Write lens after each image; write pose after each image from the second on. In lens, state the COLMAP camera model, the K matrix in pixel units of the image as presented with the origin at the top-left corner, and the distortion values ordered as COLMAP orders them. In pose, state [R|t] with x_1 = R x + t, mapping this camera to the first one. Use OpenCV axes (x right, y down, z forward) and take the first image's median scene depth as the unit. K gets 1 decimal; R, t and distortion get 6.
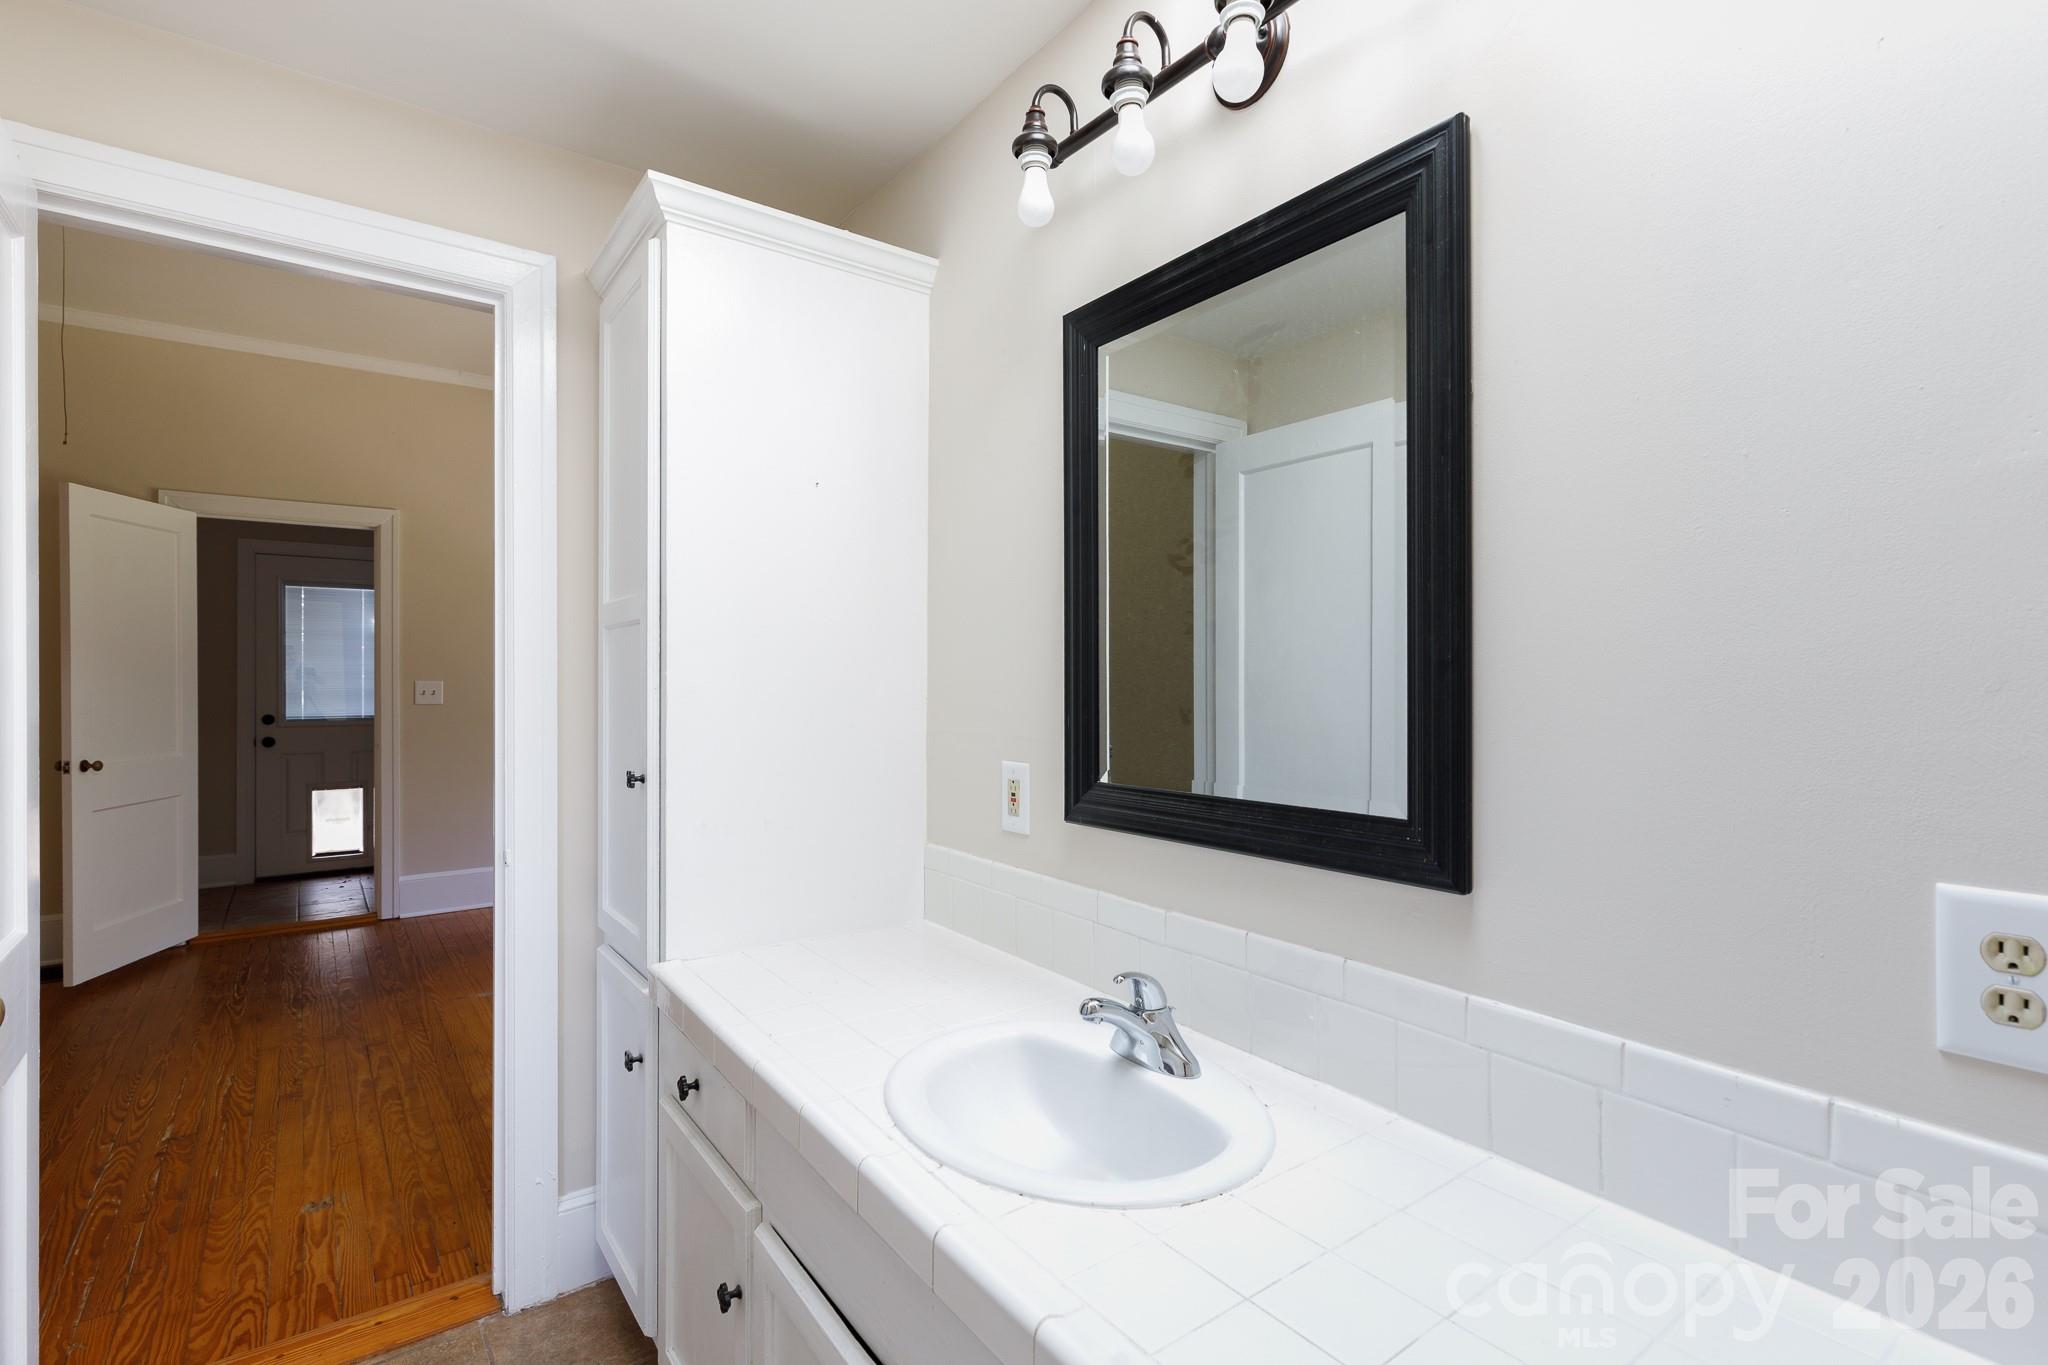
lens RADIAL K [[926.7, 0, 1022.4], [0, 926.7, 687.6], [0, 0, 1]] dist [0.005409, 0.000184]
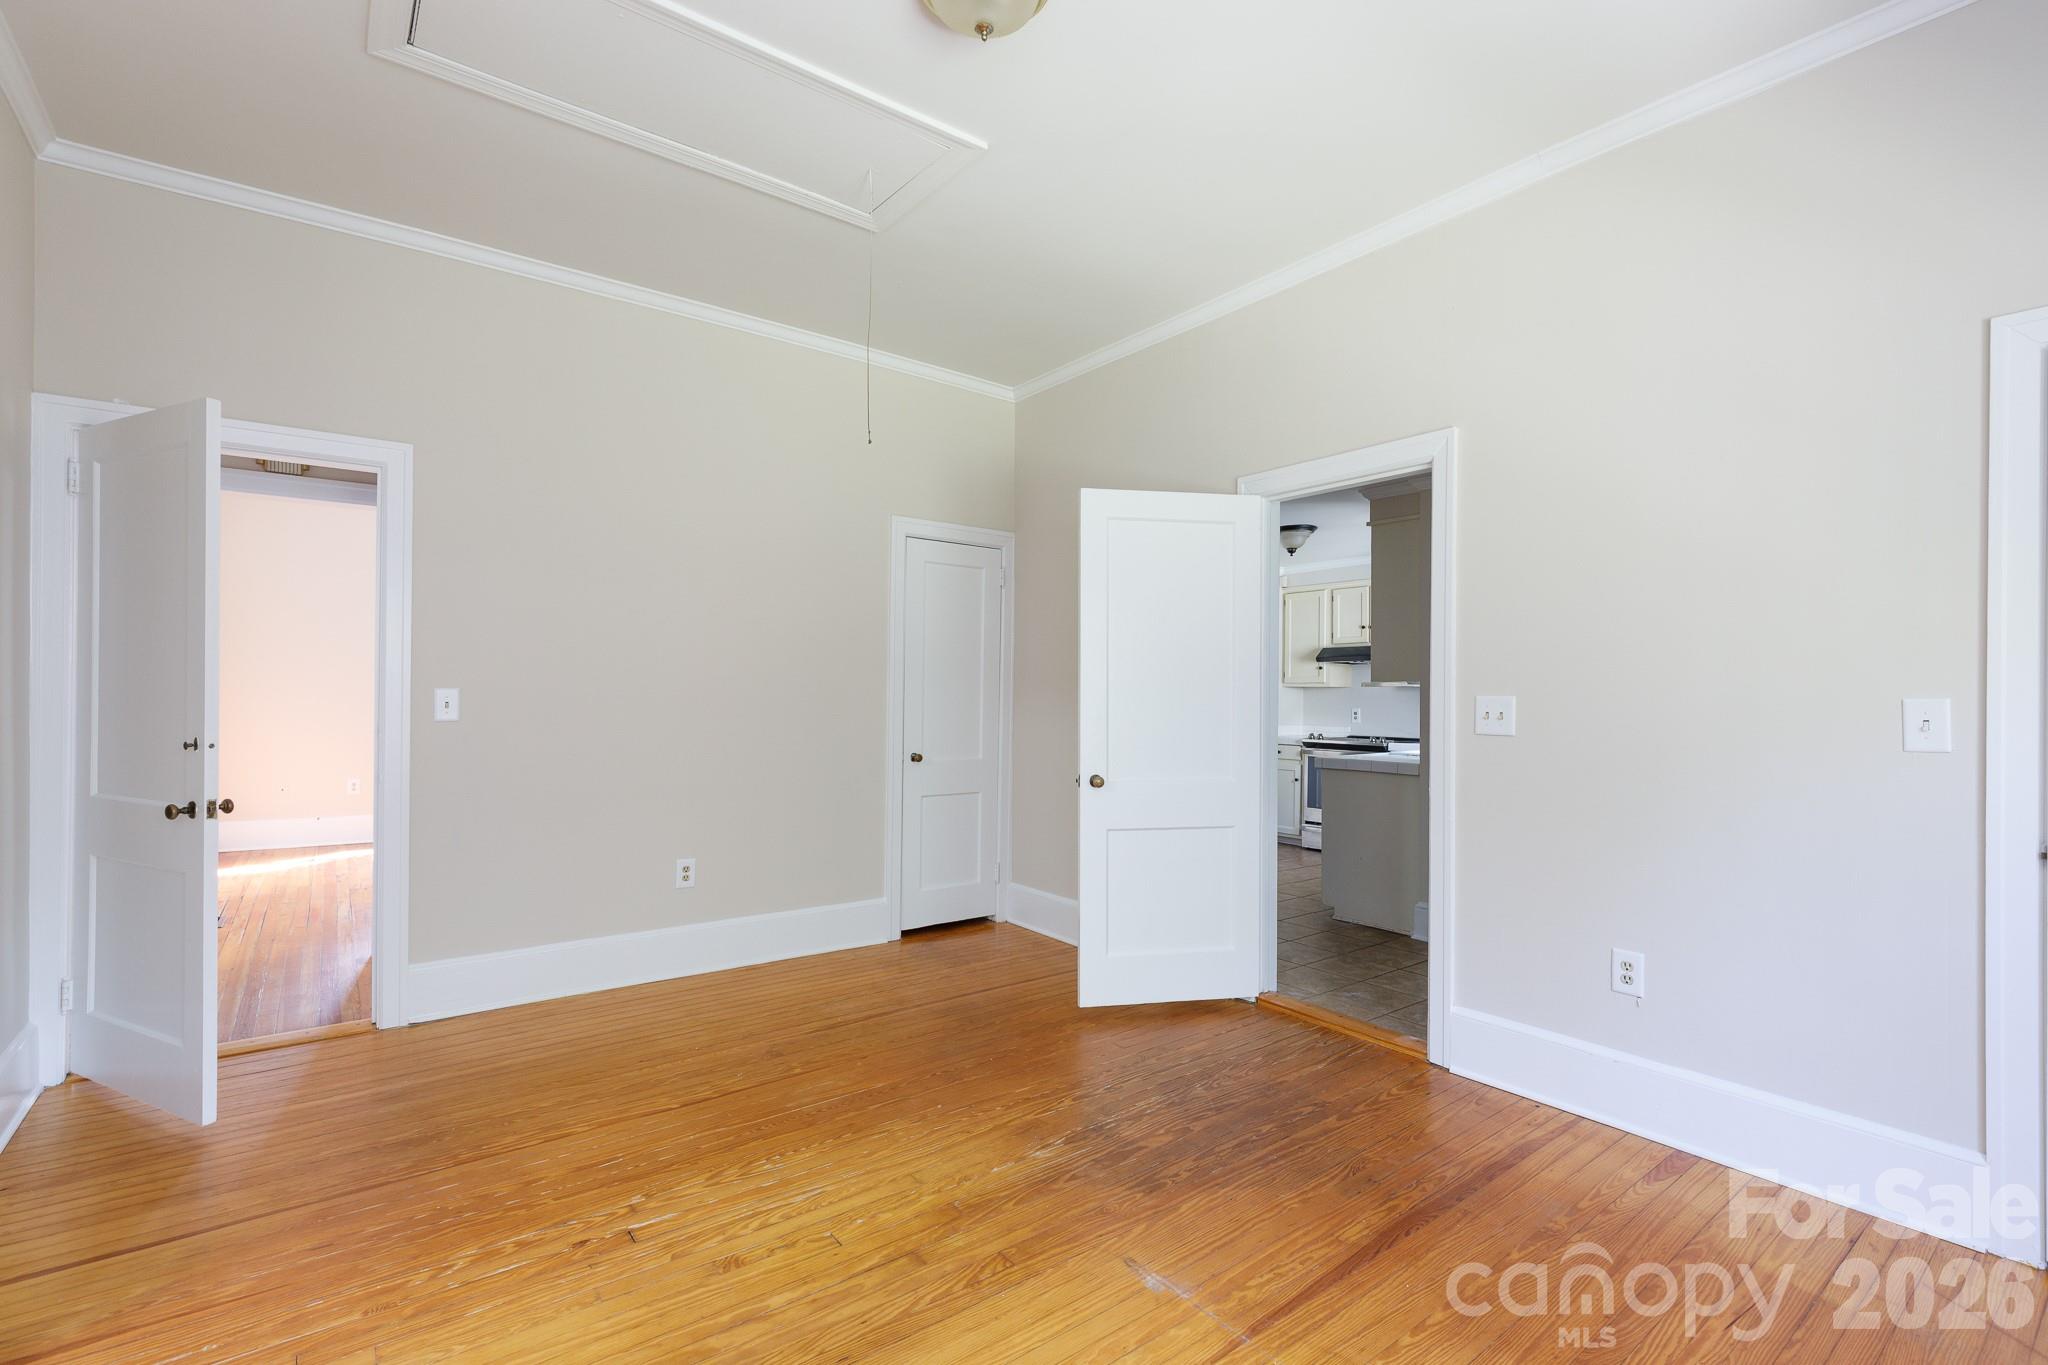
lens RADIAL K [[926.7, 0, 1025.6], [0, 926.7, 697.6], [0, 0, 1]] dist [0.005409, 0.000184]
pose [[-0.000699, 0.001219, -0.999999, -0.100257], [-0.016258, 0.999867, 0.001230, -0.003914], [0.999868, 0.016259, -0.000679, 1.760177]]
